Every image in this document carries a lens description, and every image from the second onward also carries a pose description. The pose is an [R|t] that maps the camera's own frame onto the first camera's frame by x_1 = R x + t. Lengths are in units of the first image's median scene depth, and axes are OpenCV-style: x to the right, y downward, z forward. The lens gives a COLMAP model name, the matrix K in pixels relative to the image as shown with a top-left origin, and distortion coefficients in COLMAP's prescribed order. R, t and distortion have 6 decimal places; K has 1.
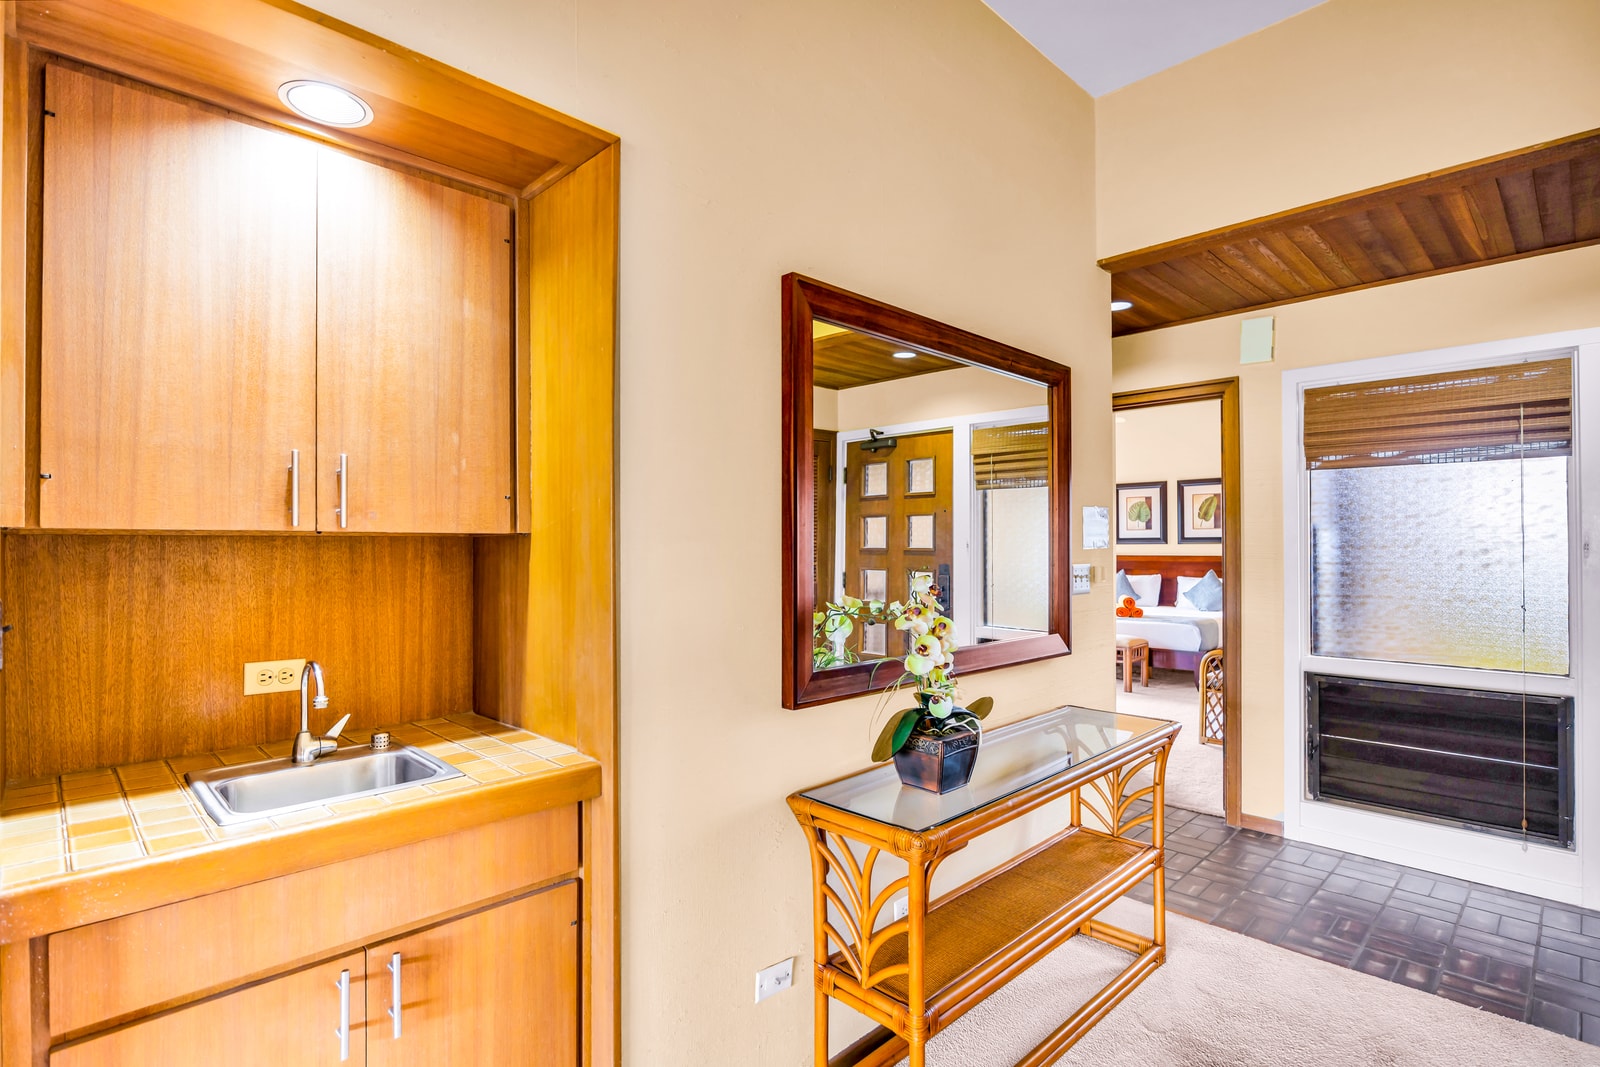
lens RADIAL K [[786.5, 0, 802.4], [0, 786.5, 540.8], [0, 0, 1]] dist [0.000275, 0.000460]
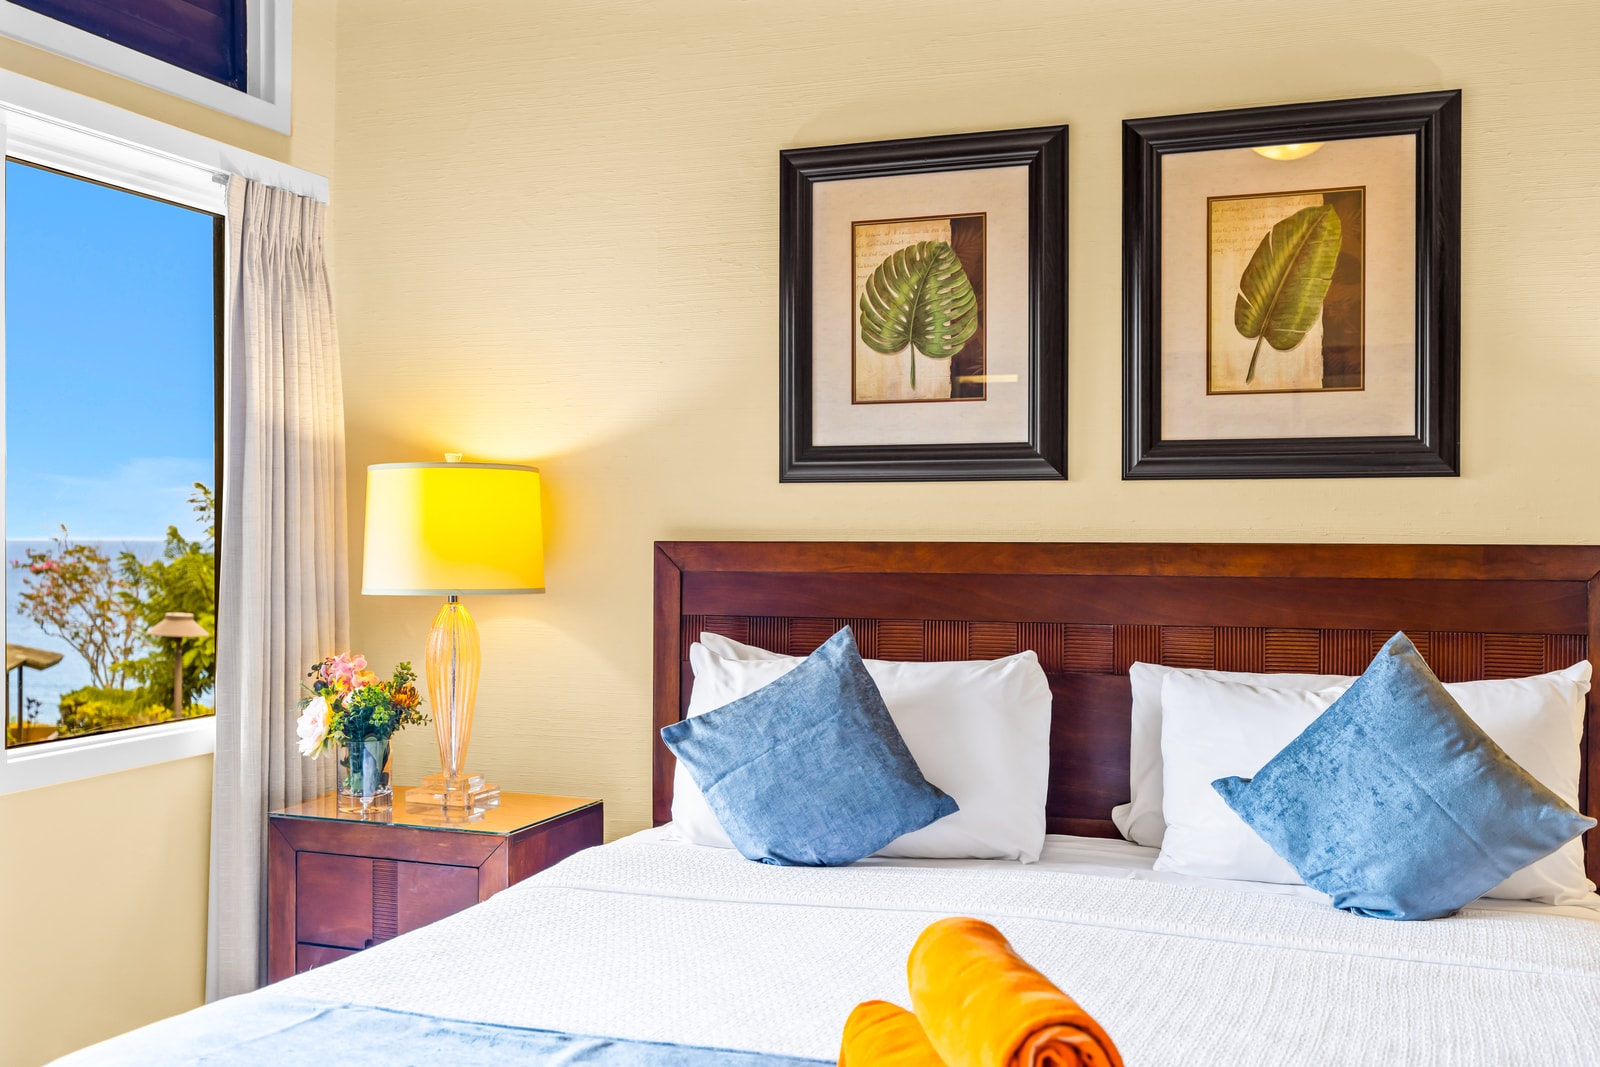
lens RADIAL K [[1563.0, 0, 830.2], [0, 1563.0, 552.8], [0, 0, 1]] dist [-0.003844, -0.000193]
pose [[0.901406, -0.000472, 0.432974, 0.264646], [-0.008022, 0.999810, 0.017789, 0.014996], [-0.432900, -0.019508, 0.901231, 0.710433]]
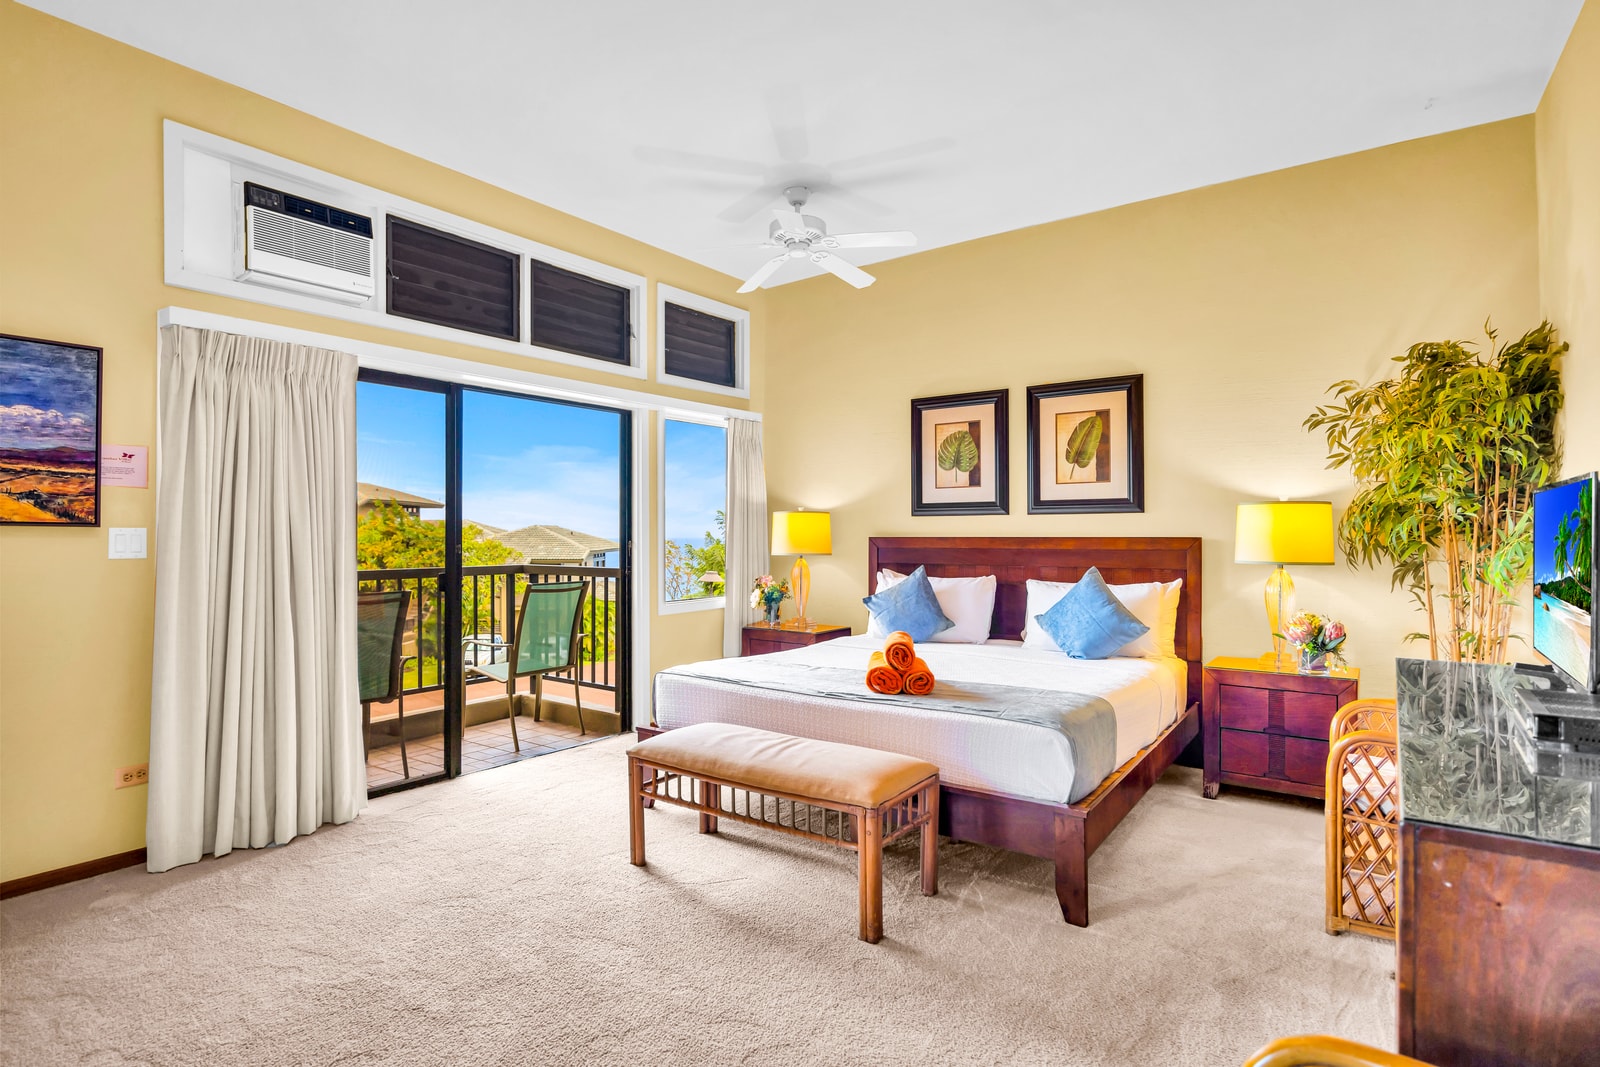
lens RADIAL K [[837.0, 0, 801.6], [0, 837.0, 527.6], [0, 0, 1]] dist [-0.000016, 0.000009]
pose [[0.987027, 0.001271, 0.160551, 0.250835], [-0.001199, 0.999999, -0.000546, 0.013001], [-0.160552, 0.000346, 0.987027, 0.499868]]
